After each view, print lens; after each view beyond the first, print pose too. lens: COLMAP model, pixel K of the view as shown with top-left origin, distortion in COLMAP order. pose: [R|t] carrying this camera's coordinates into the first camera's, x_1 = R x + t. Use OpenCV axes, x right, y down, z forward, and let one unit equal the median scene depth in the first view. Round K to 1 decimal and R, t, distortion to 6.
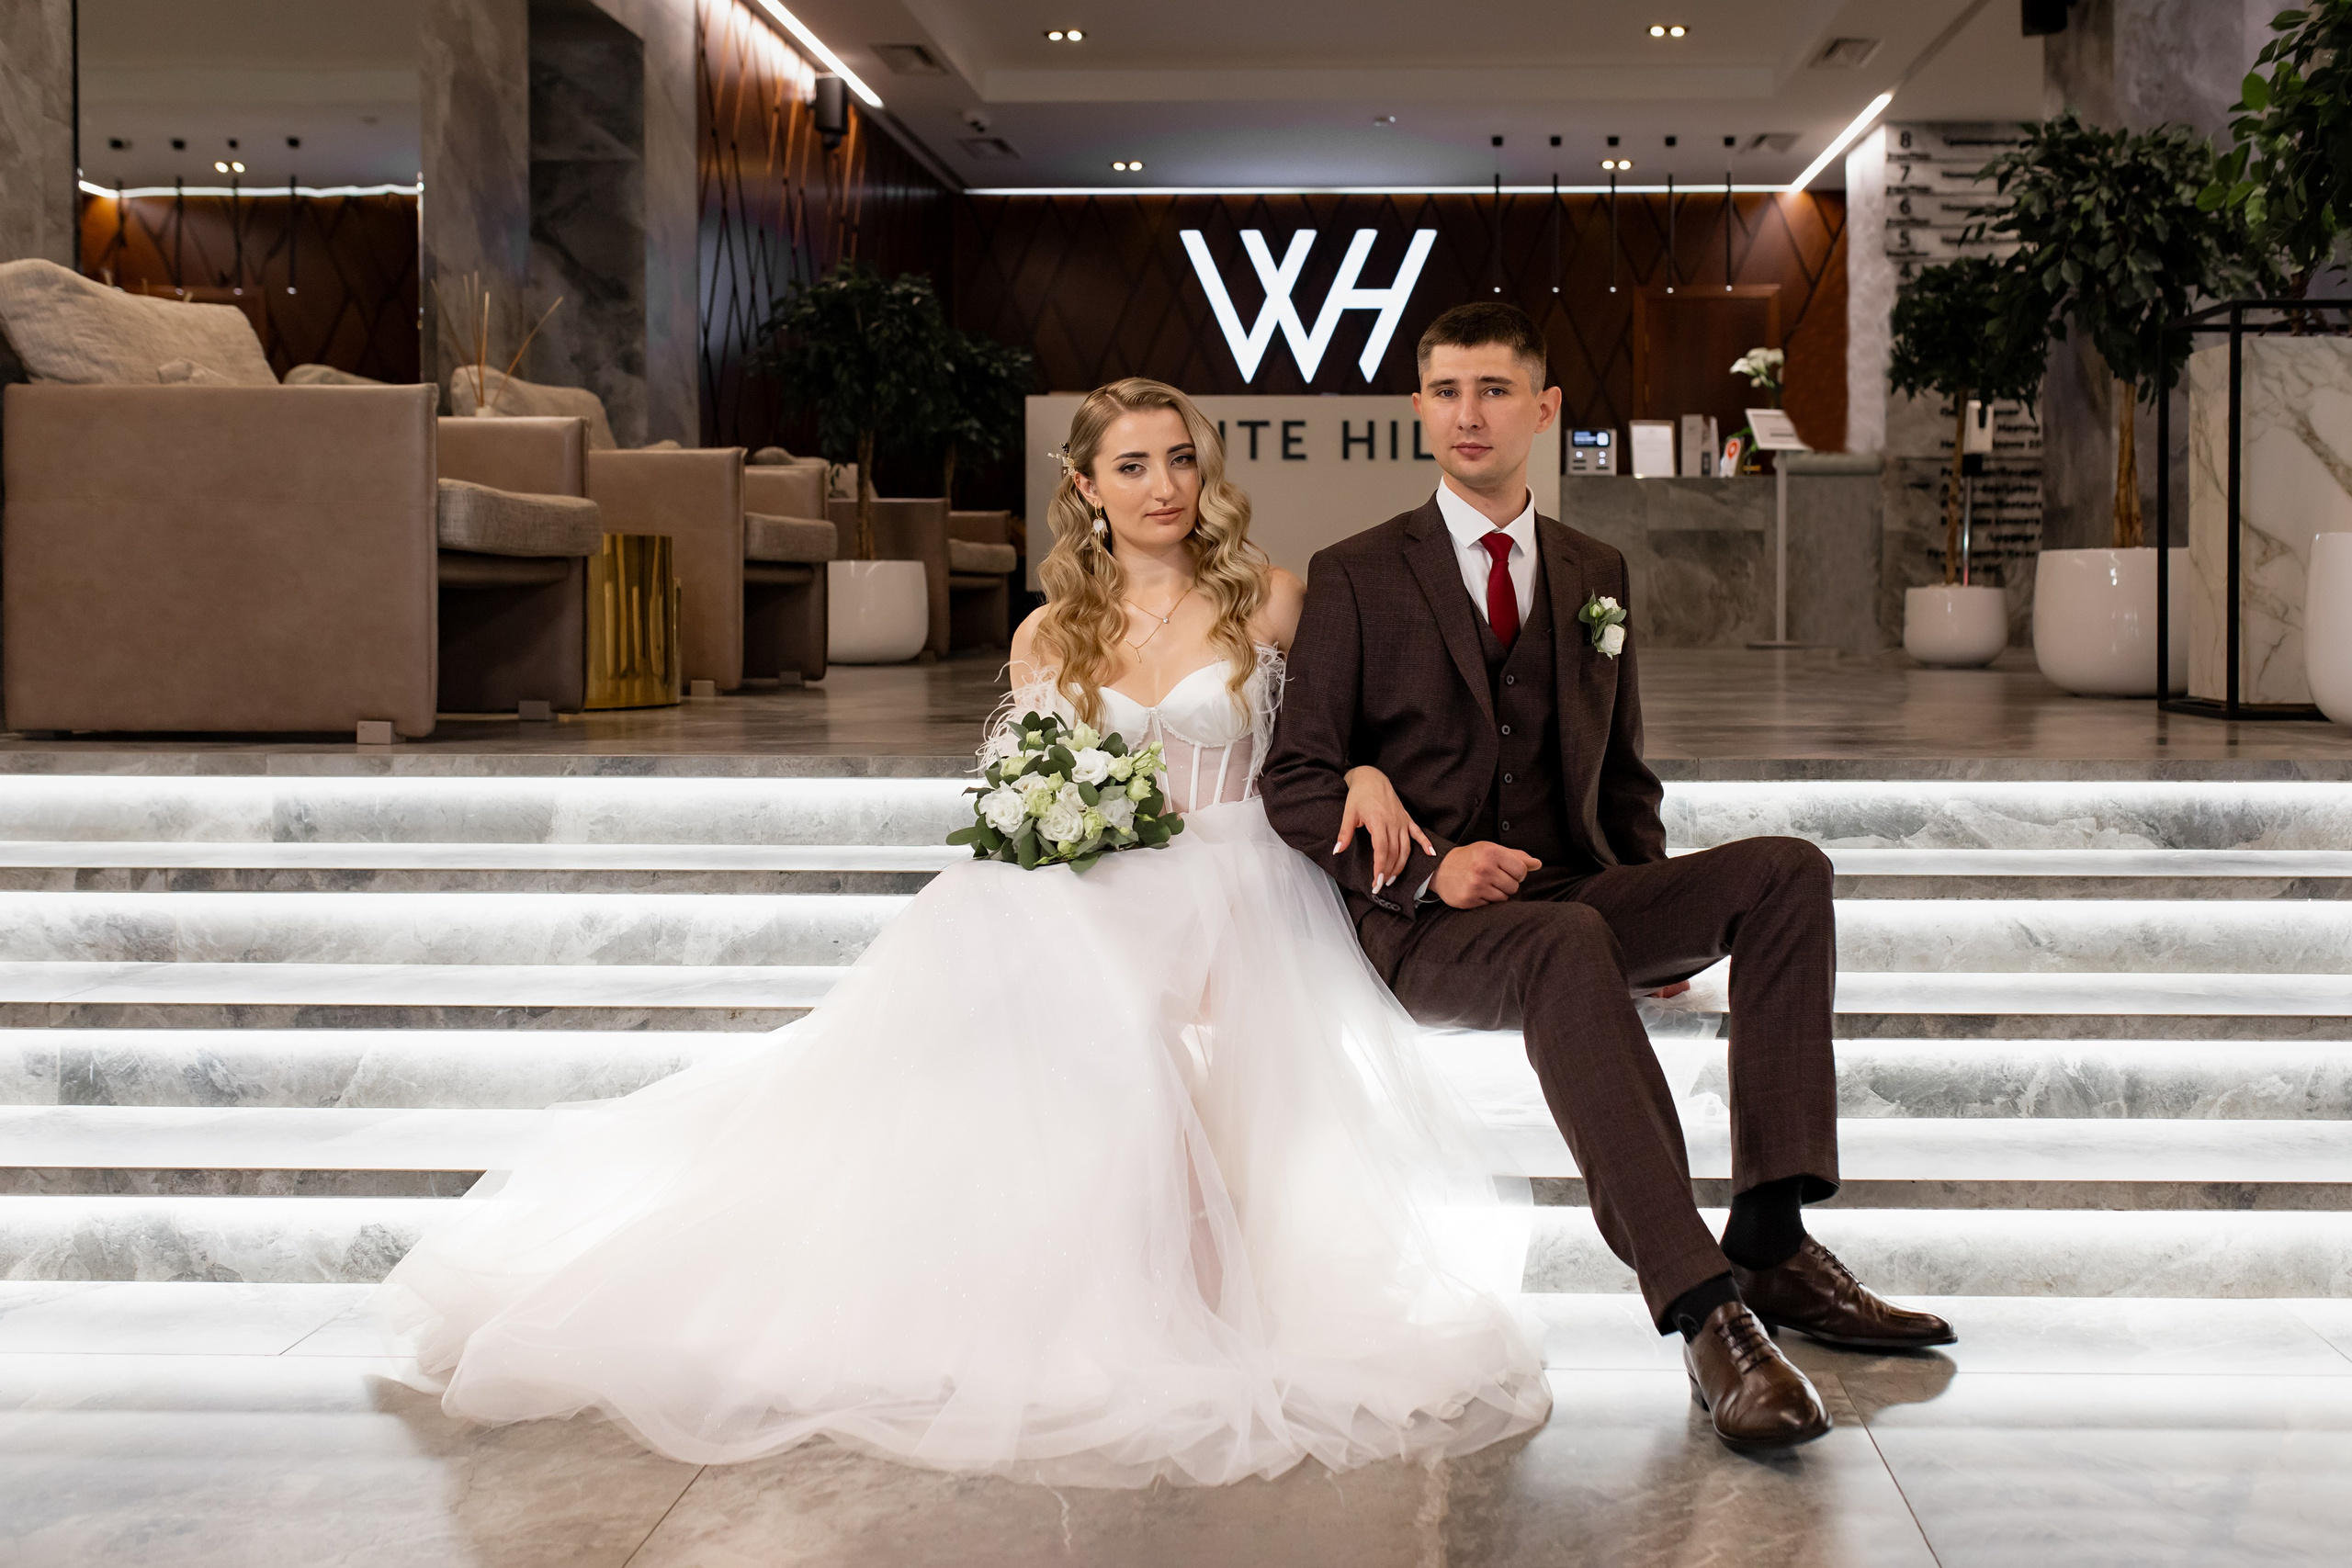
lens RADIAL K [[2296.7, 0, 1176.0], [0, 2296.7, 784.0], [0, 0, 1]] dist [-0.004696, -0.005351]
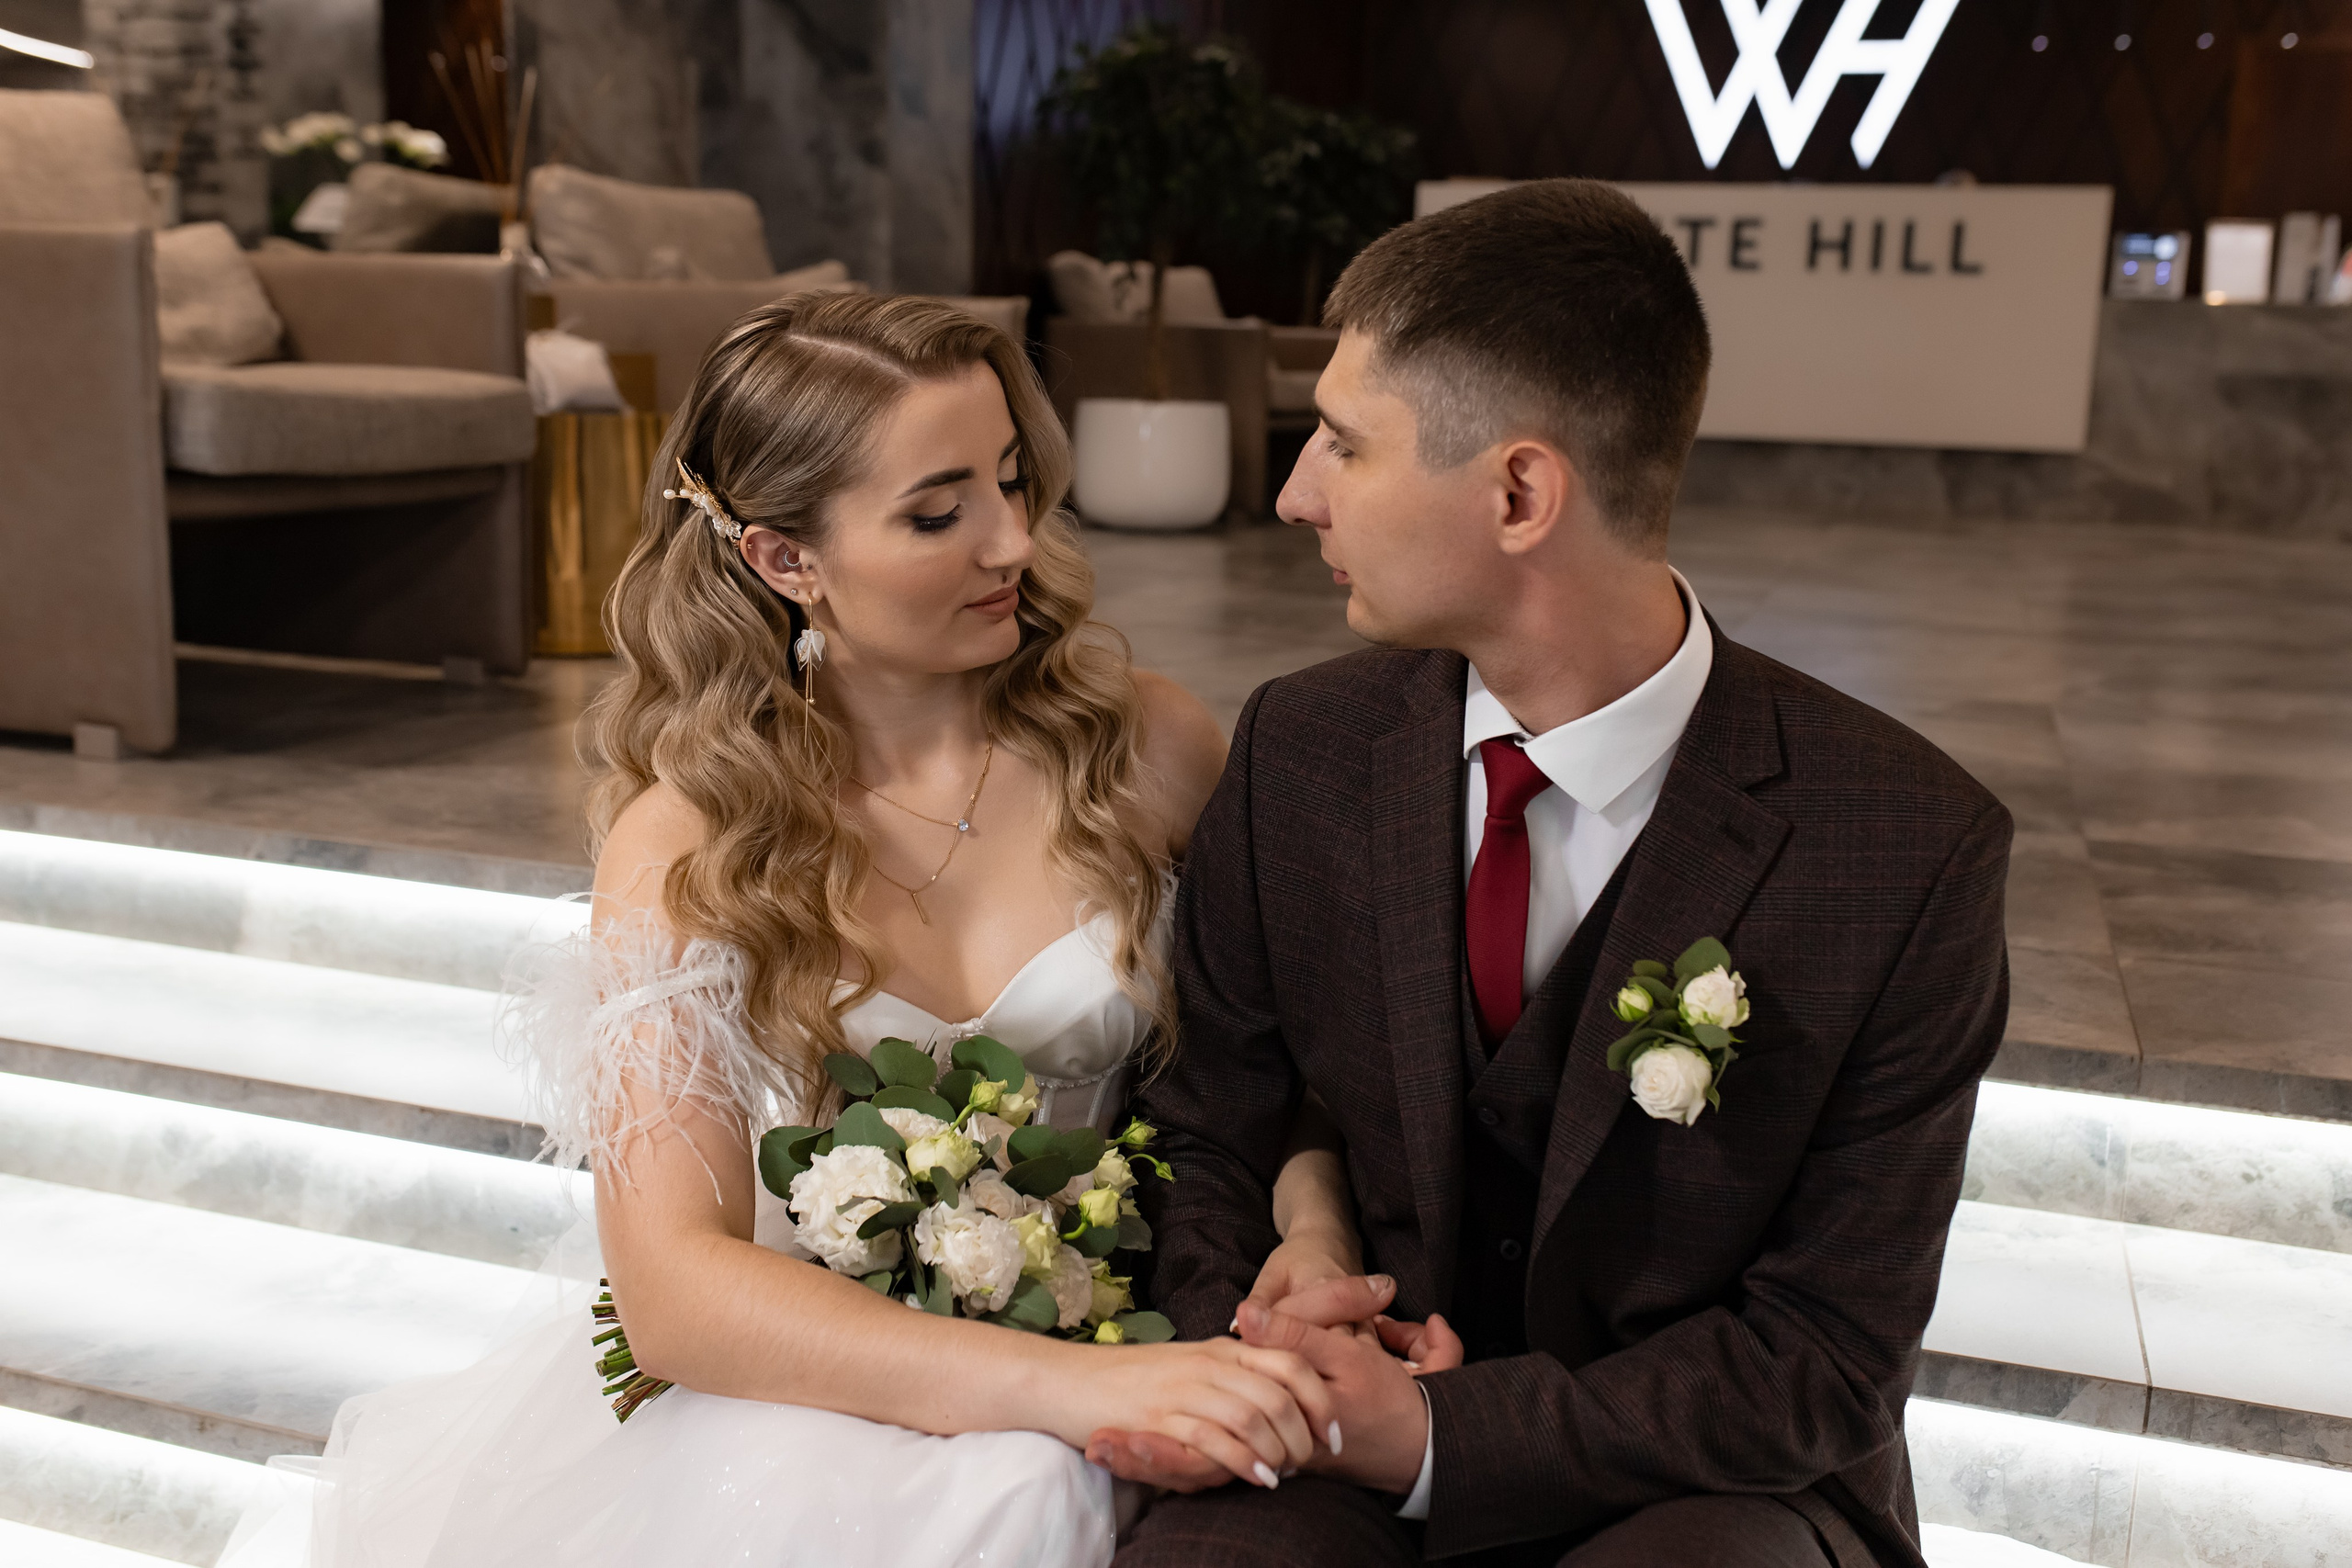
lens RADIAL K [[2103.6, 0, 1176.7], [0, 2103.6, 815.6], [0, 0, 1]] dist [0.002175, 0.006496]
pose [[0.965022, 0.080371, -0.249548, 0.070459], [-0.044967, 0.988488, 0.144466, -0.060455], [0.258285, -0.128191, 0.957526, 0.269315]]
